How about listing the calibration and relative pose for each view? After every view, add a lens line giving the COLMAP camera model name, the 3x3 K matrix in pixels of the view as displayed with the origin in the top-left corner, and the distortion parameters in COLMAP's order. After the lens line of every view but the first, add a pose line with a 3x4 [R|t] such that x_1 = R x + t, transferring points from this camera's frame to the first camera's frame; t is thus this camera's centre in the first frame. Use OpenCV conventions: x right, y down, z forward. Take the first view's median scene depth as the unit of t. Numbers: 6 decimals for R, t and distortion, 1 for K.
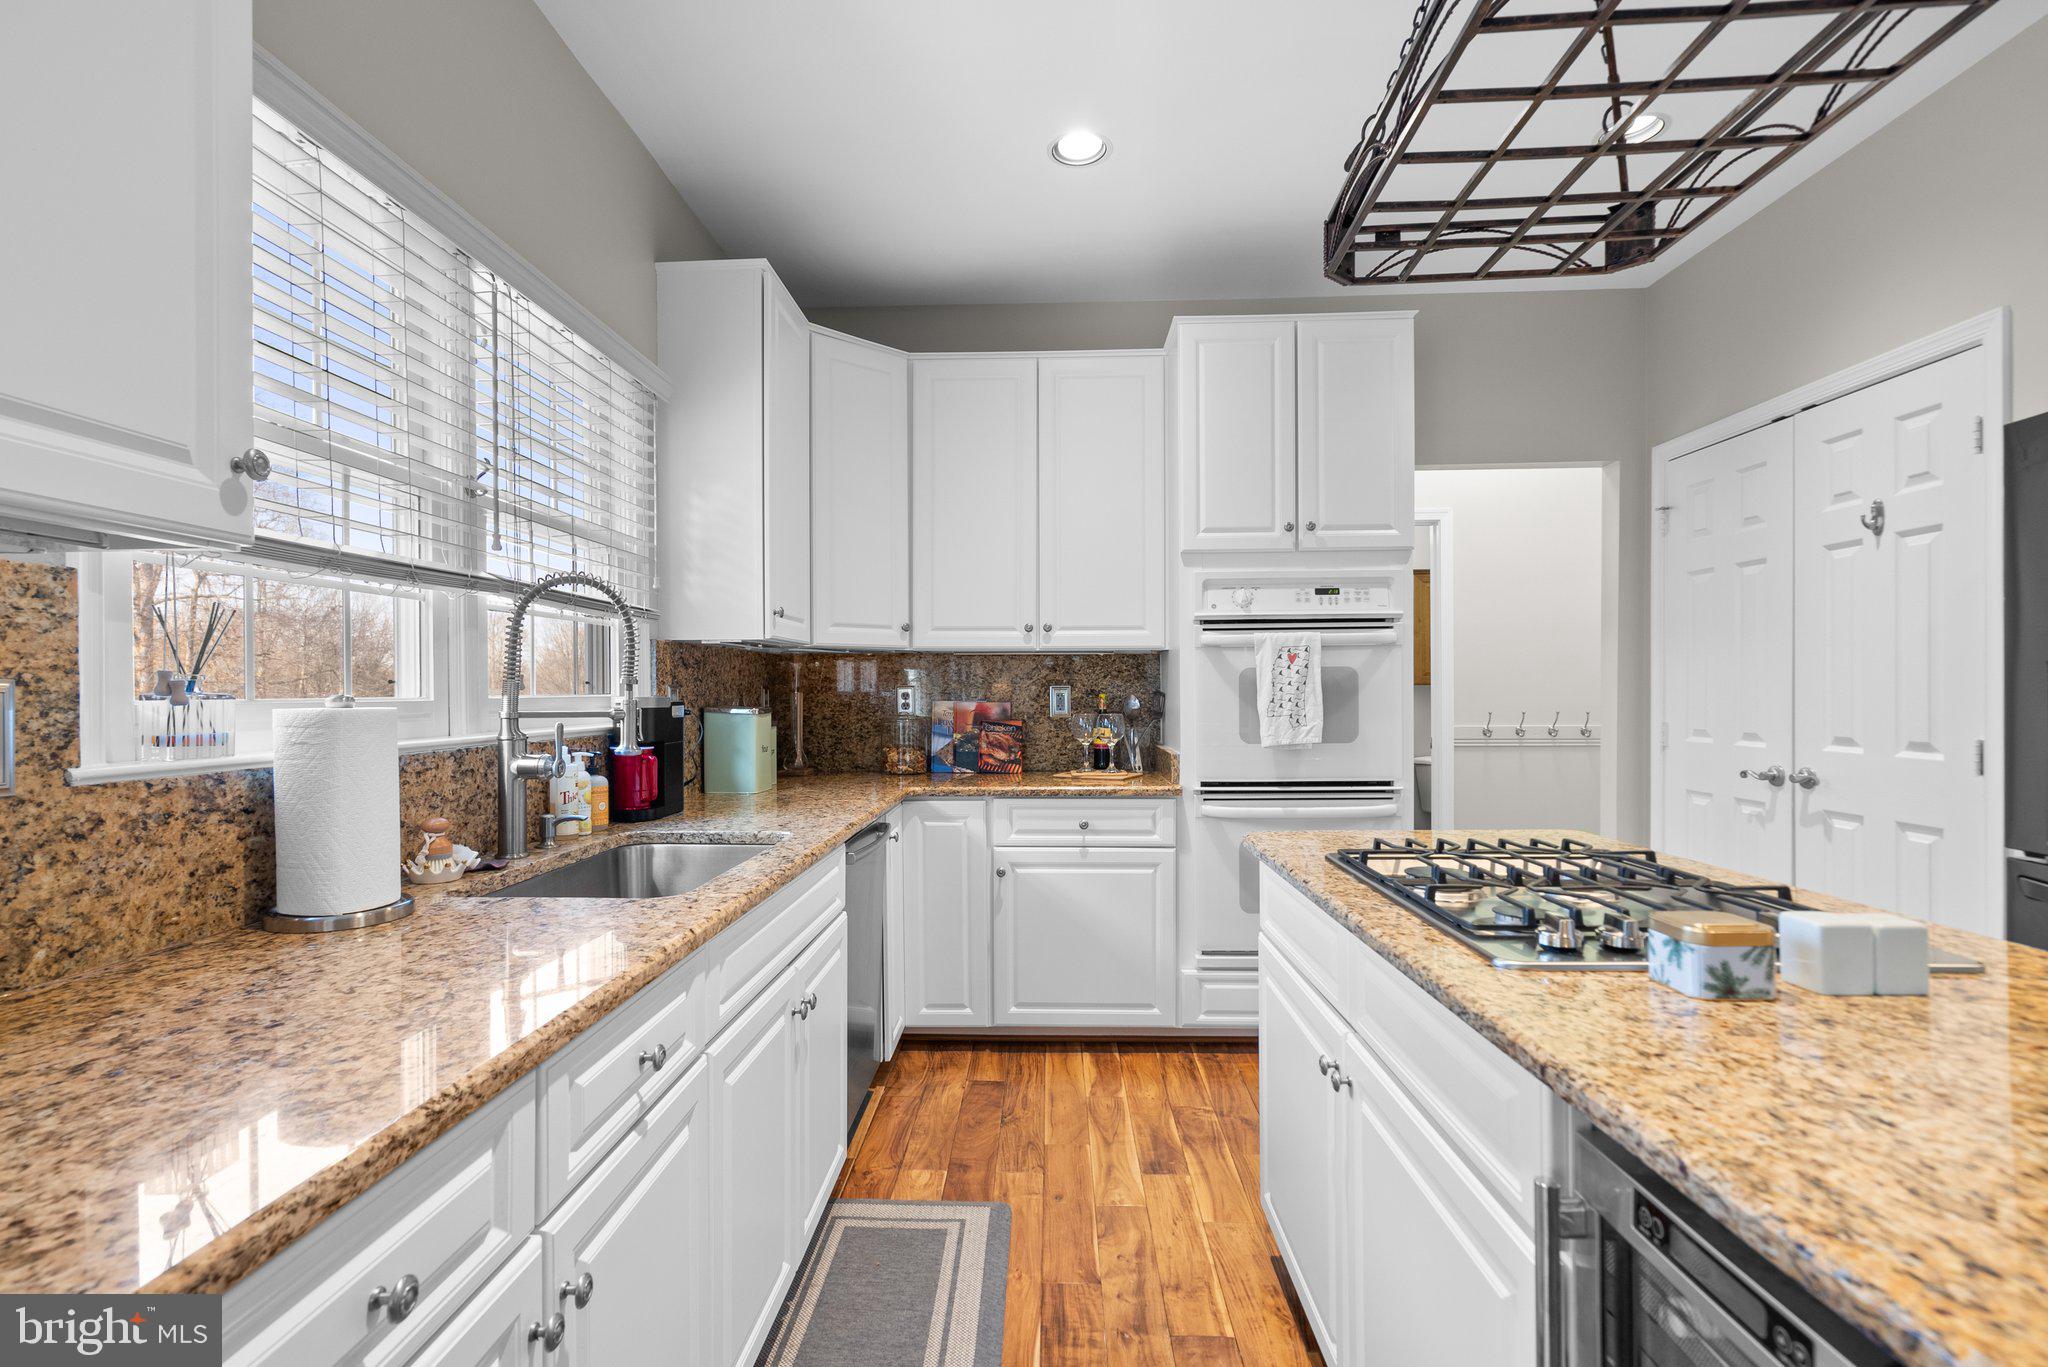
lens RADIAL K [[949.3, 0, 1037.1], [0, 949.3, 688.7], [0, 0, 1]] dist [-0.005499, 0.002295]
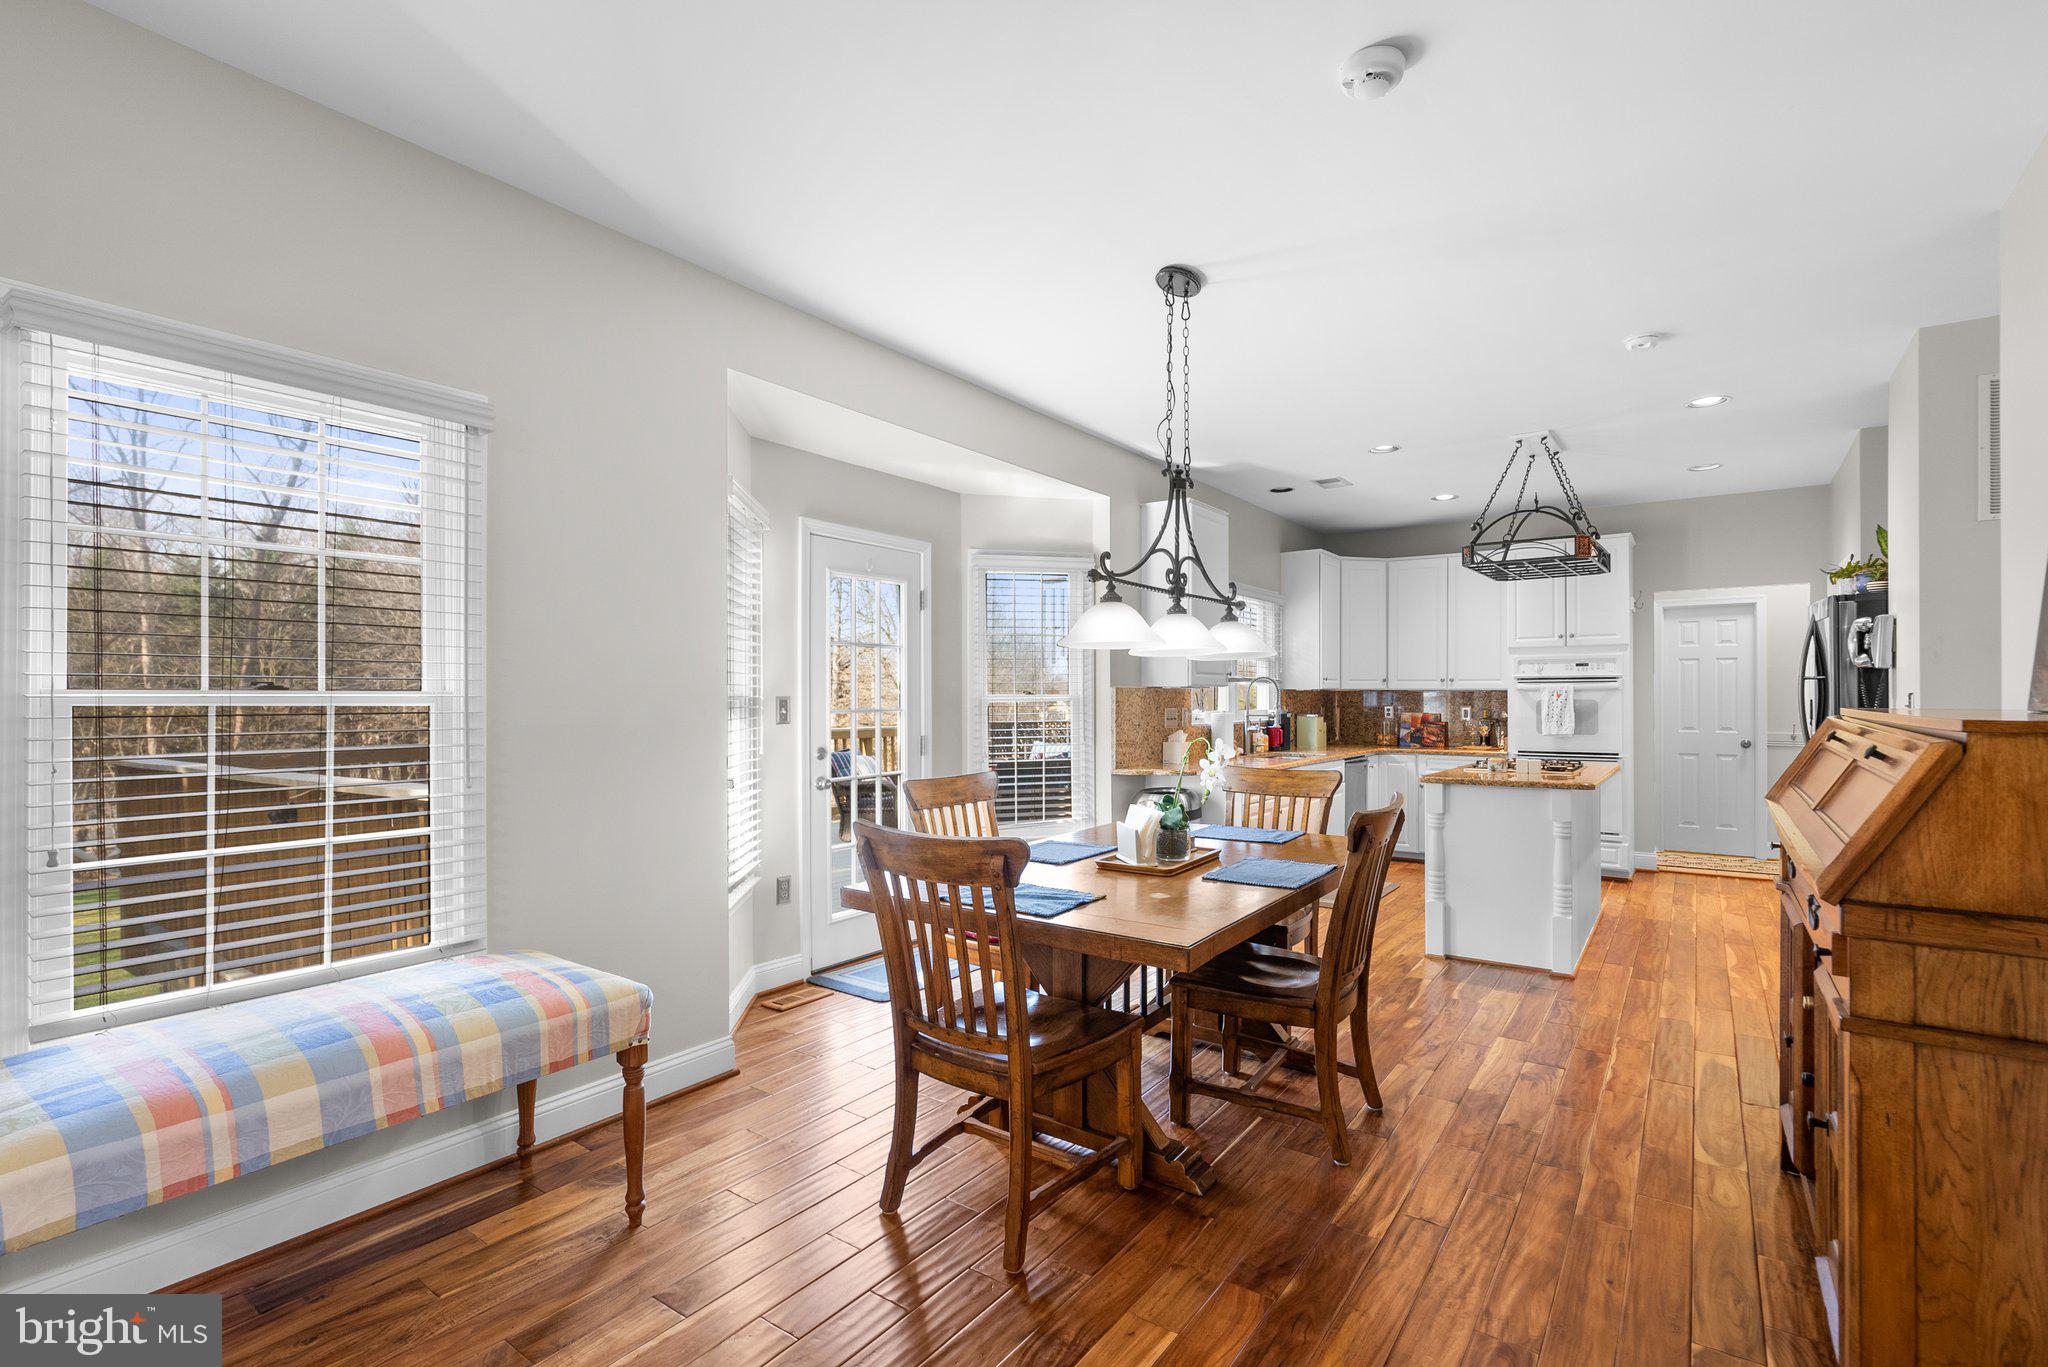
lens RADIAL K [[949.3, 0, 1002.7], [0, 949.3, 695.5], [0, 0, 1]] dist [-0.005499, 0.002295]
pose [[0.805300, 0.003187, -0.592859, 0.535279], [-0.002469, 0.999995, 0.002022, -0.034017], [0.592862, -0.000164, 0.805304, -1.560340]]
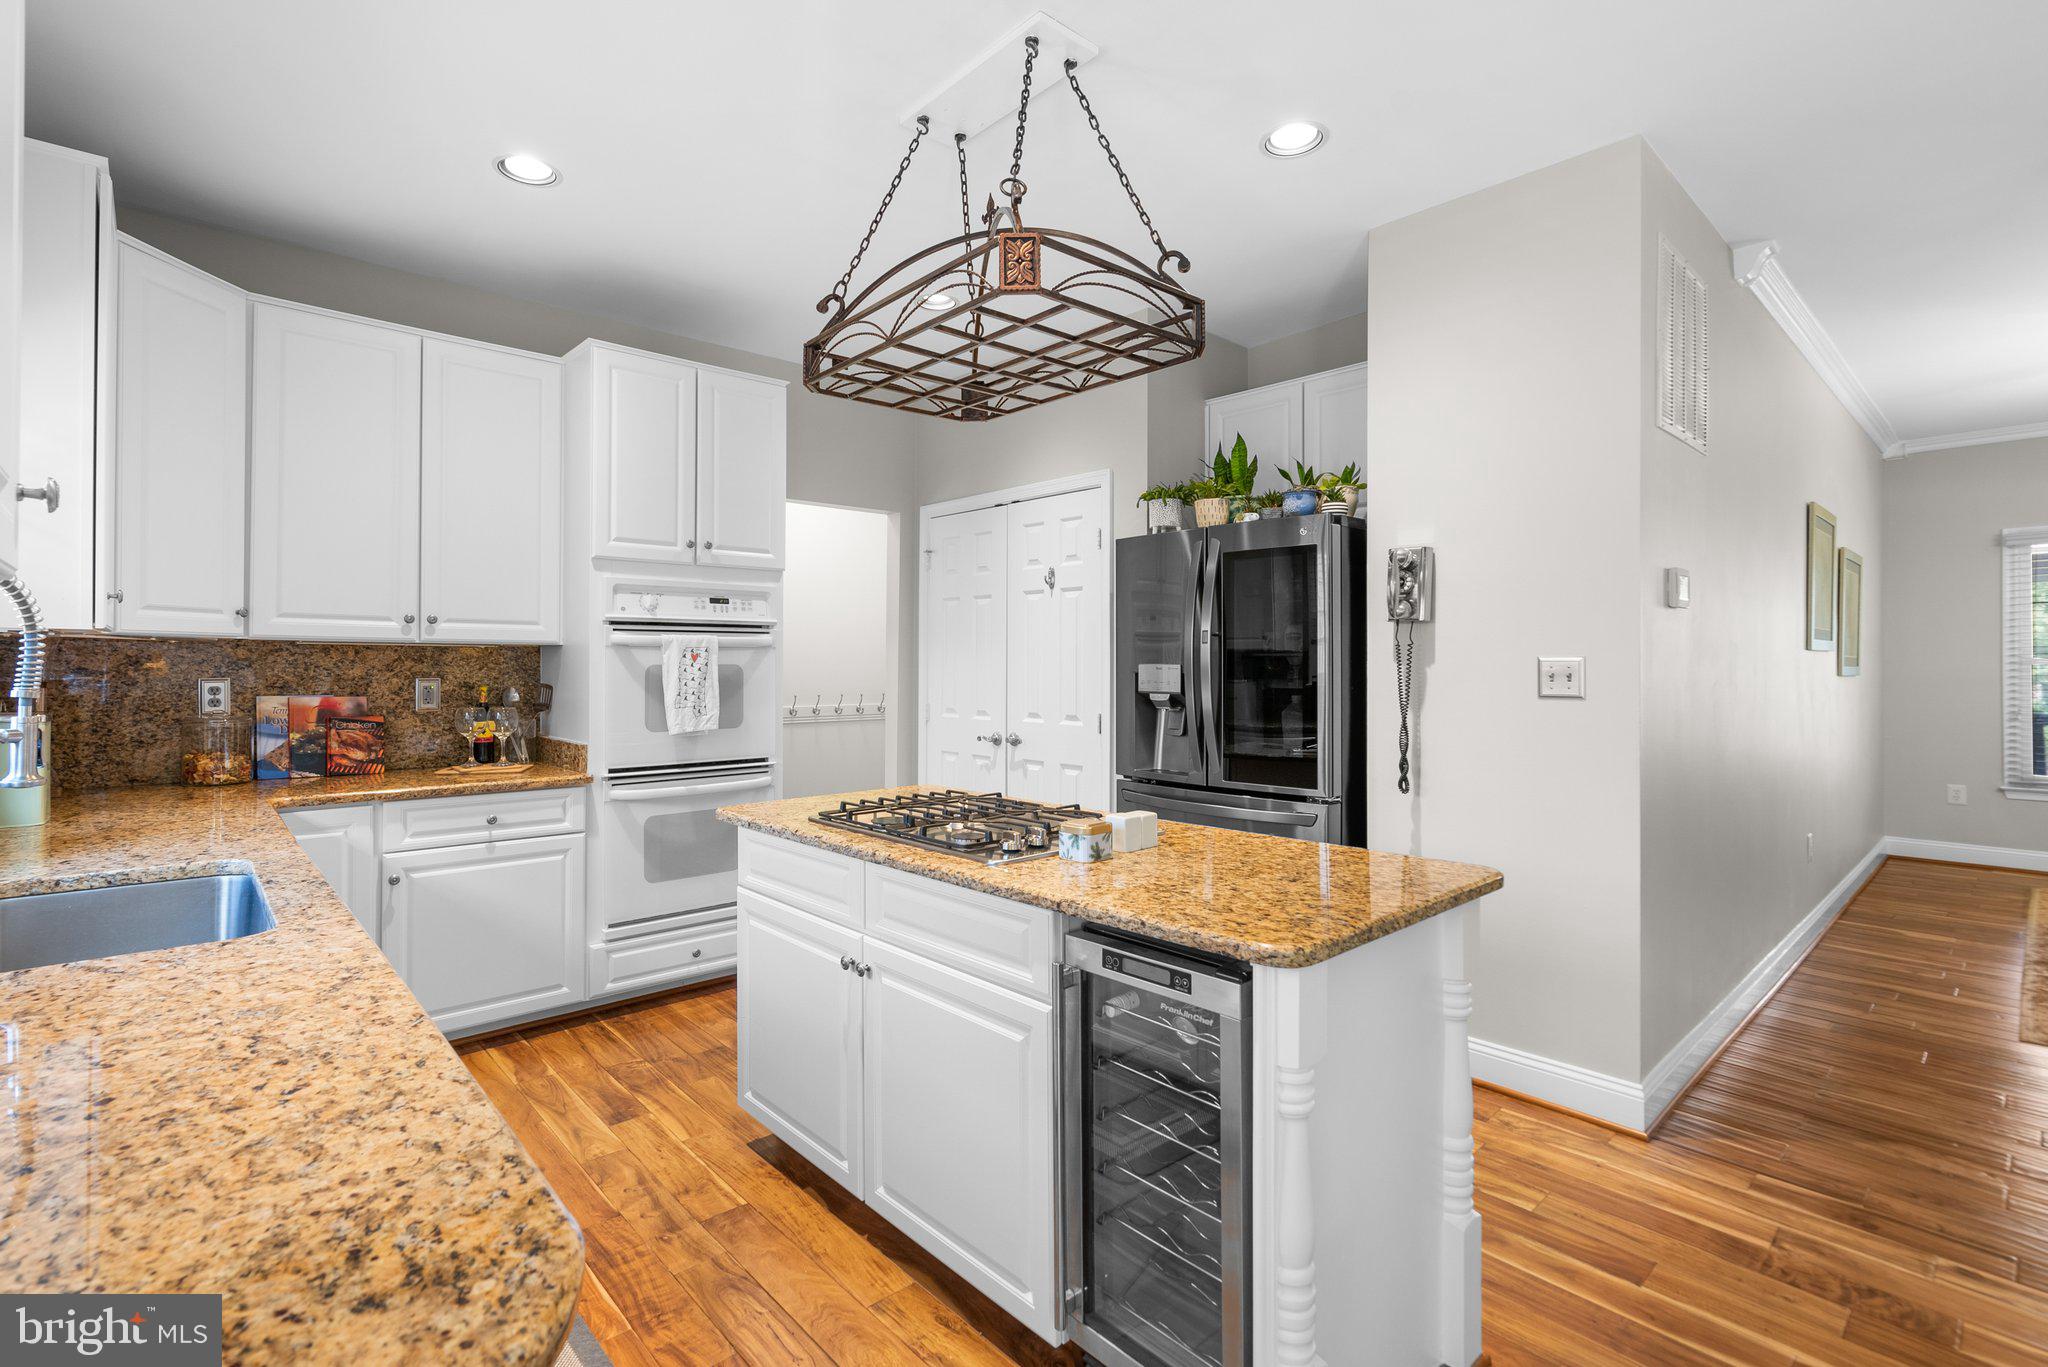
lens RADIAL K [[949.3, 0, 997.7], [0, 949.3, 636.0], [0, 0, 1]] dist [-0.005499, 0.002295]
pose [[0.718432, 0.026095, 0.695108, -0.274644], [-0.009454, 0.999570, -0.027753, -0.029384], [-0.695533, 0.013367, 0.718370, -0.098541]]
